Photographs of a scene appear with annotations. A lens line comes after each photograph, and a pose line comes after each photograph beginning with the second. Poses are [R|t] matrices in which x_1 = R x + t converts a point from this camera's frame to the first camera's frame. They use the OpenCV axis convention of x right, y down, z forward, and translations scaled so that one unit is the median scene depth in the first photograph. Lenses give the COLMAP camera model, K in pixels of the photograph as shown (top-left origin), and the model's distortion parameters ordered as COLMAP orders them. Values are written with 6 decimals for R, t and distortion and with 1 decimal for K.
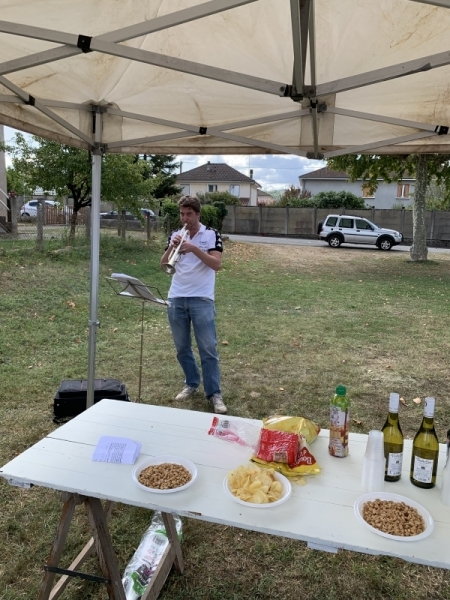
lens RADIAL K [[461.6, 0, 225.0], [0, 461.6, 300.0], [0, 0, 1]] dist [0.072607, -0.124799]
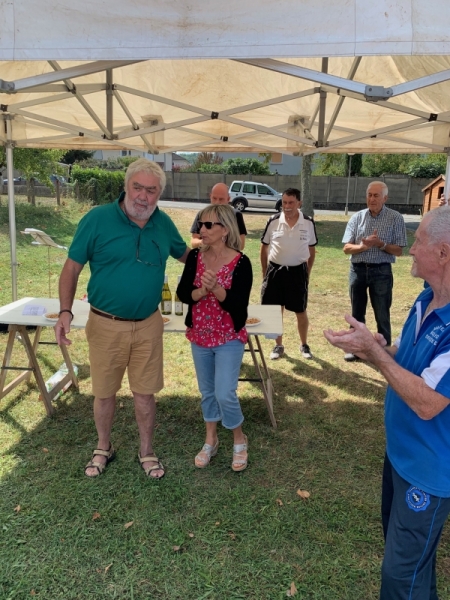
lens RADIAL K [[461.6, 0, 225.0], [0, 461.6, 300.0], [0, 0, 1]] dist [0.072607, -0.124799]
pose [[0.986017, -0.043969, 0.160737, 0.036041], [0.032074, 0.996602, 0.075864, 0.020200], [-0.163526, -0.069648, 0.984077, -0.154565]]
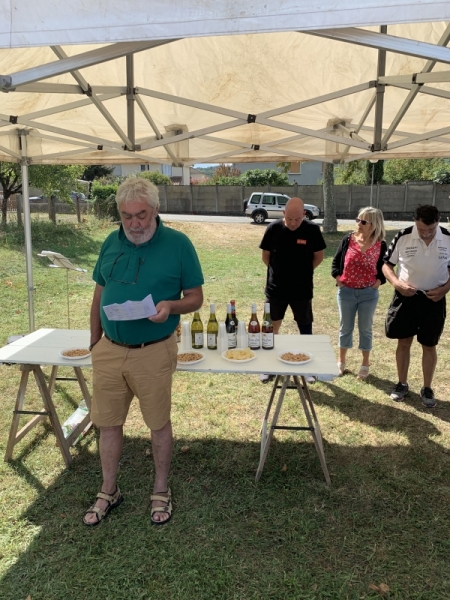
lens RADIAL K [[459.5, 0, 219.4], [0, 459.5, 305.4], [0, 0, 1]] dist [0.069204, -0.118006]
pose [[0.992312, -0.057455, 0.109621, 0.031824], [0.050969, 0.996830, 0.061084, 0.012293], [-0.112783, -0.055027, 0.992095, -0.115911]]
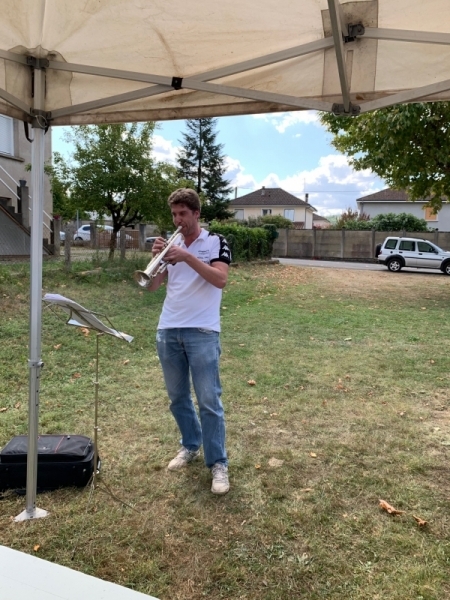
lens RADIAL K [[466.7, 0, 229.6], [0, 466.7, 297.7], [0, 0, 1]] dist [0.005002, -0.004695]
pose [[0.993917, 0.009851, -0.109687, 0.025154], [-0.016328, 0.998165, -0.058309, -0.003946], [0.108911, 0.059746, 0.992254, 0.086398]]
